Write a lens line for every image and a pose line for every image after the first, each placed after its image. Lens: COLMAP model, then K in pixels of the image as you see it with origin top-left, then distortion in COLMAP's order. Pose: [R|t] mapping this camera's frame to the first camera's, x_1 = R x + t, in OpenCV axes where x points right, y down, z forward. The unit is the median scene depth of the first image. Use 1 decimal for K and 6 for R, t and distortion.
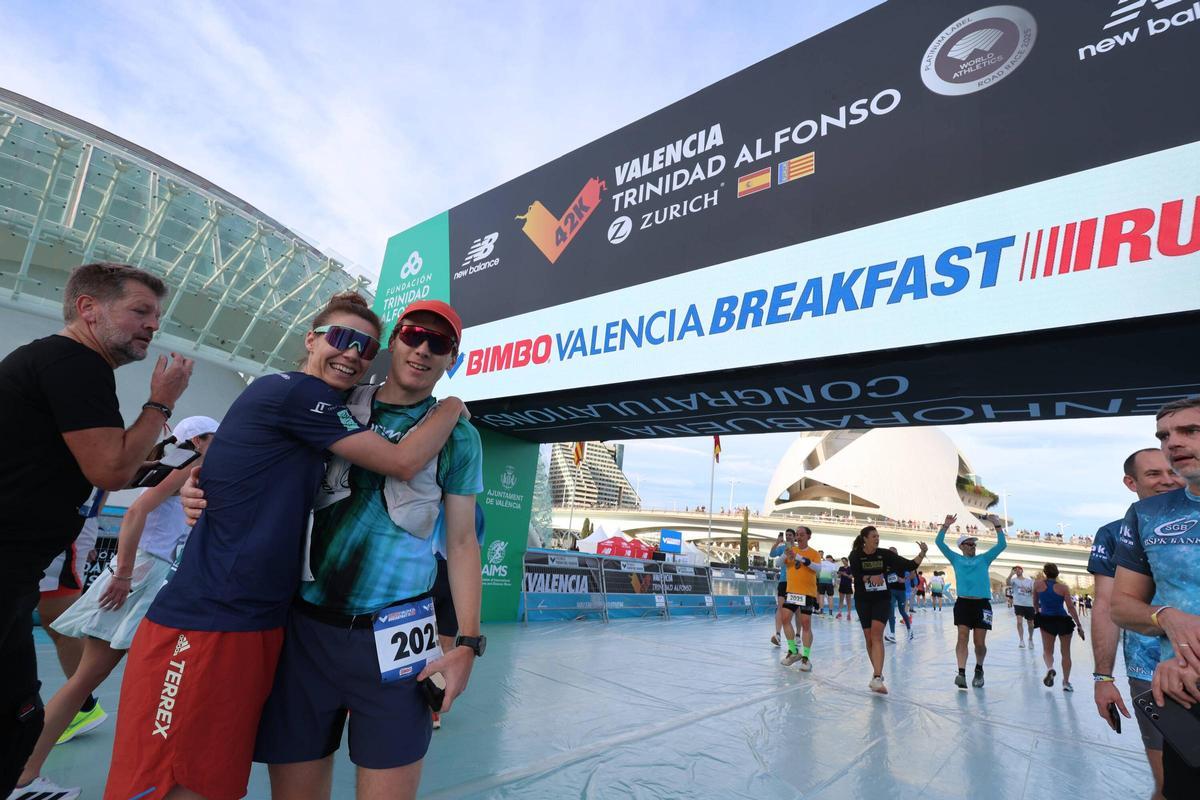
lens RADIAL K [[562.8, 0, 600.8], [0, 562.8, 393.8], [0, 0, 1]] dist [-0.006111, 0.003053]
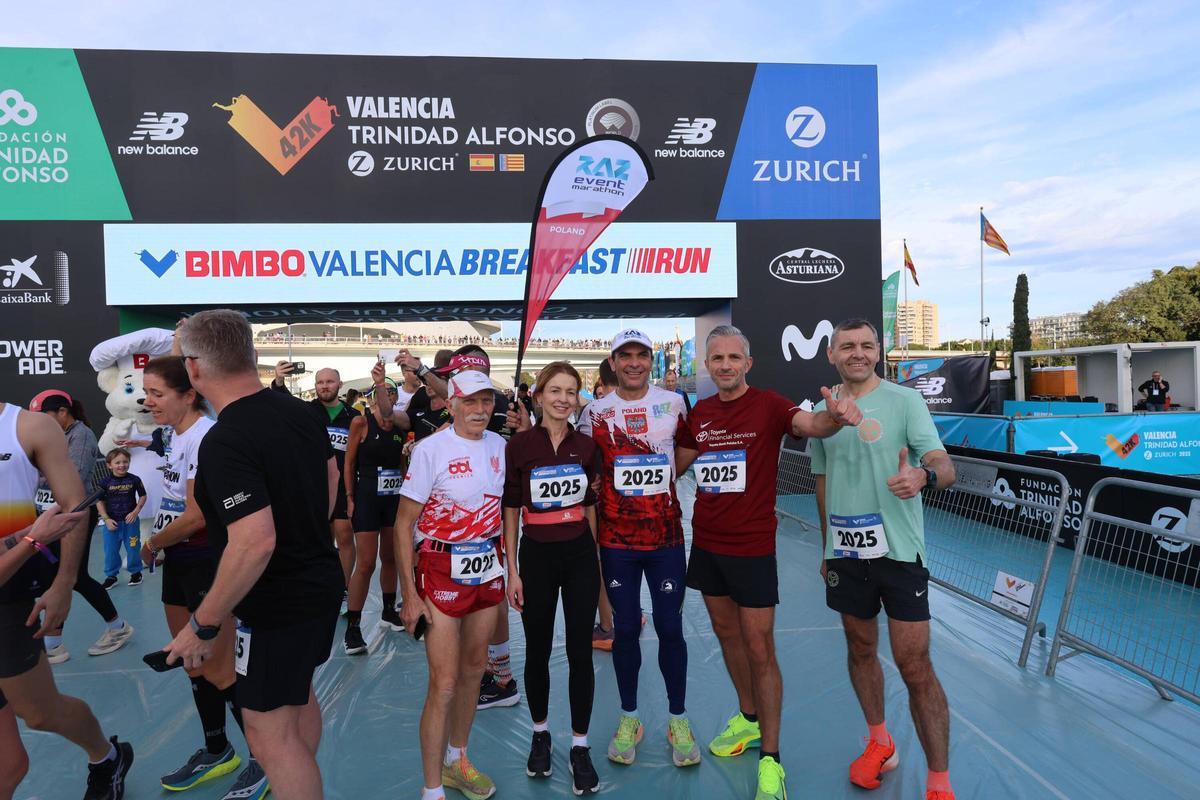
lens RADIAL K [[675.8, 0, 600.4], [0, 675.8, 394.6], [0, 0, 1]] dist [-0.007403, 0.004855]
pose [[0.714080, -0.126344, 0.688568, -0.696251], [-0.089451, 0.959051, 0.268739, -0.270408], [-0.694325, -0.253494, 0.673538, -0.465175]]
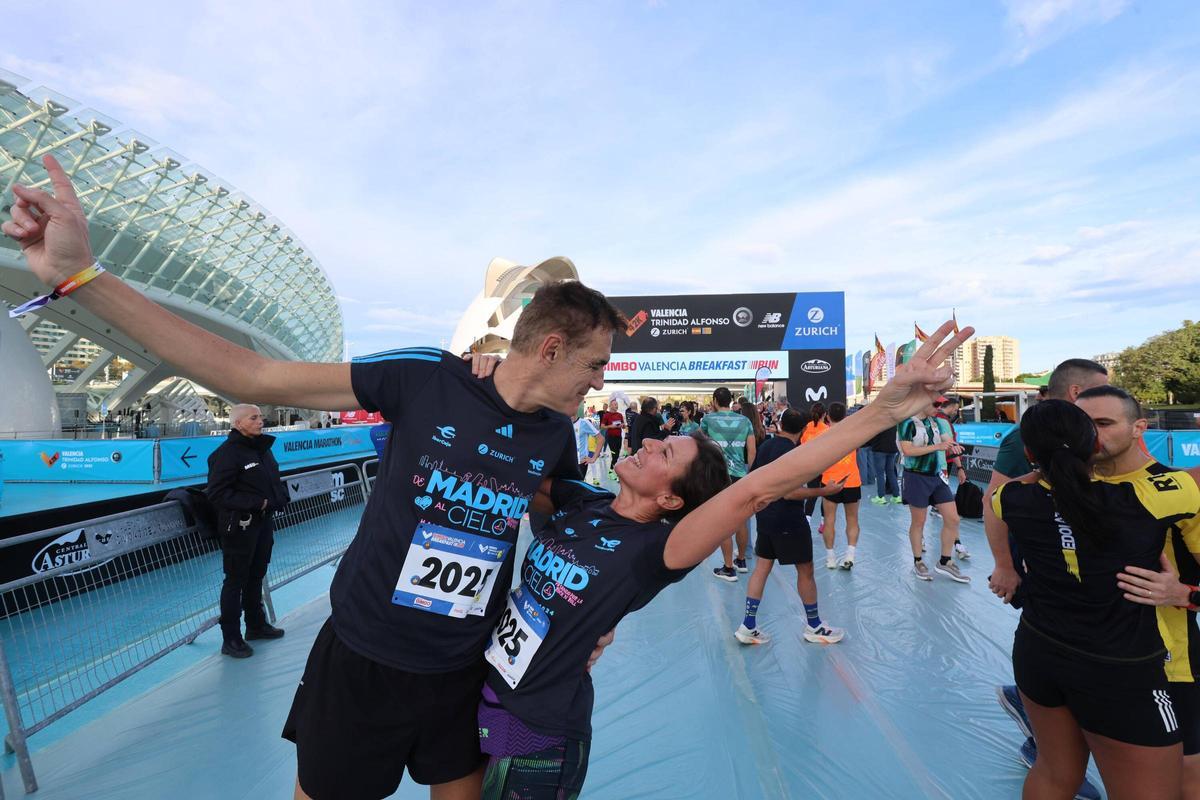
lens RADIAL K [[562.8, 0, 596.4], [0, 562.8, 385.3], [0, 0, 1]] dist [-0.006111, 0.003053]
pose [[0.828768, -0.081473, 0.553629, -2.405565], [-0.061157, 0.970231, 0.234332, -0.825928], [-0.556240, -0.228065, 0.799114, -1.797293]]
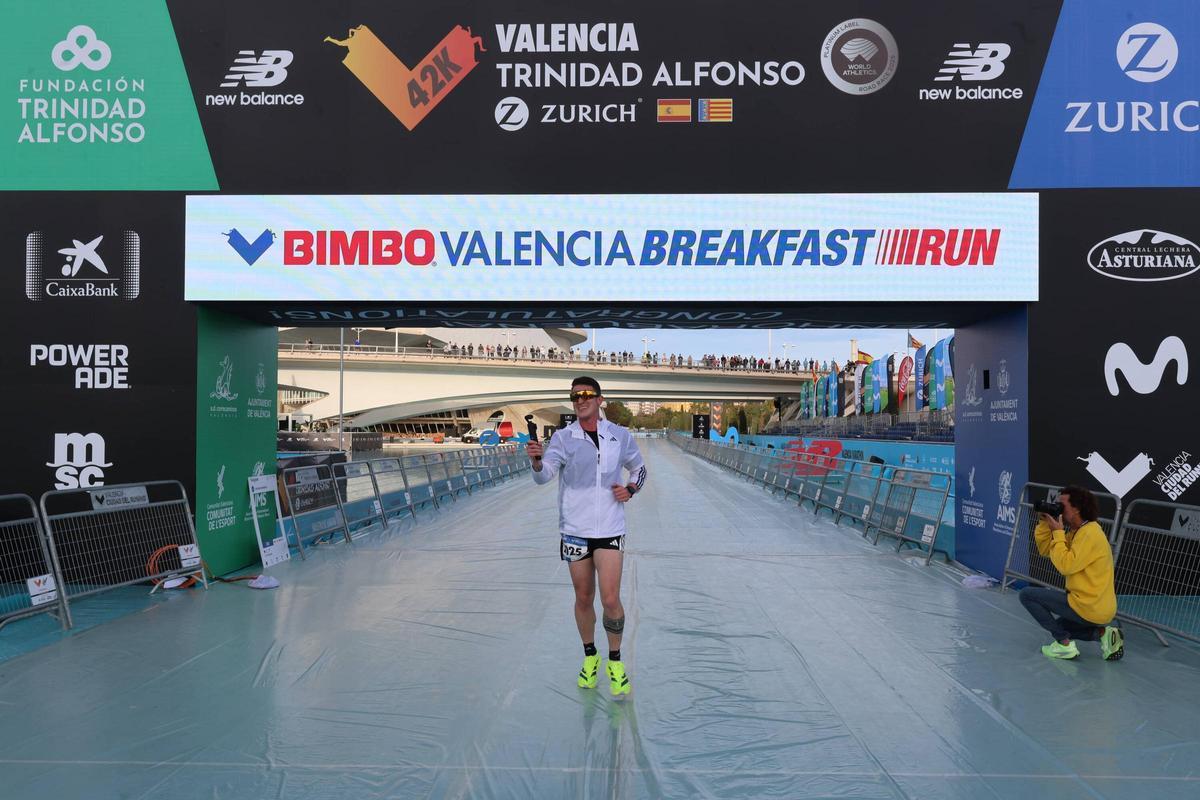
lens RADIAL K [[997.3, 0, 599.4], [0, 997.3, 406.1], [0, 0, 1]] dist [-0.004560, 0.011078]
pose [[0.799098, -0.085496, 0.595091, -0.881152], [-0.083549, 0.964440, 0.250750, -0.271903], [-0.595368, -0.250093, 0.763539, -0.408209]]
